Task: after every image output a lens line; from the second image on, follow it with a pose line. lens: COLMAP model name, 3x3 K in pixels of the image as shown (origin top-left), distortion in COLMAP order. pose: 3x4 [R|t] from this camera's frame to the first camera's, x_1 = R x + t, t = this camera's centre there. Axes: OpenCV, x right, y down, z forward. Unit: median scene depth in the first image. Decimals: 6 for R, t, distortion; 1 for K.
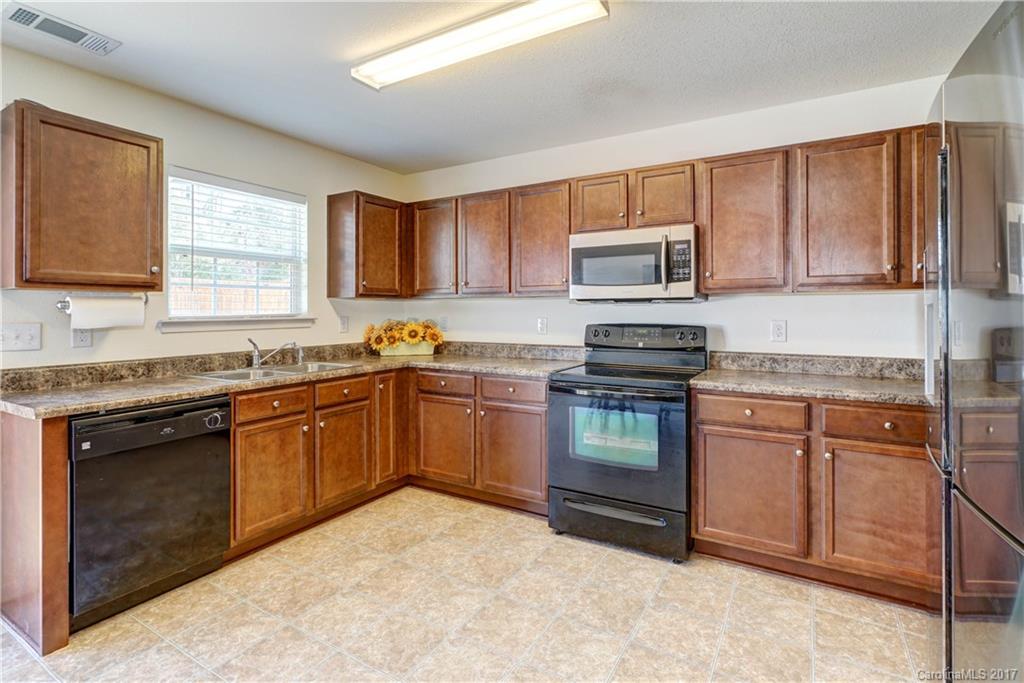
lens RADIAL K [[495.7, 0, 512.7], [0, 495.7, 304.8], [0, 0, 1]] dist [-0.000450, -0.000002]
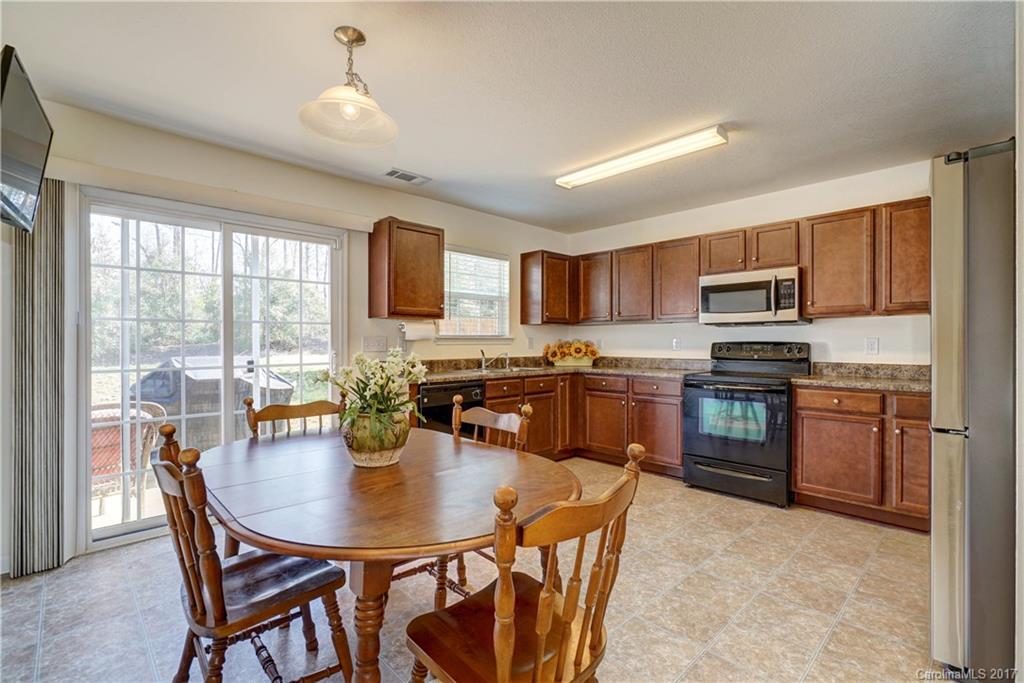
lens RADIAL K [[469.3, 0, 512.0], [0, 469.3, 341.5], [0, 0, 1]] dist [-0.001217, -0.000096]
pose [[0.966975, 0.002525, -0.254858, -0.058846], [-0.000511, 0.999968, 0.007968, 0.030783], [0.254870, -0.007574, 0.966946, -0.415765]]
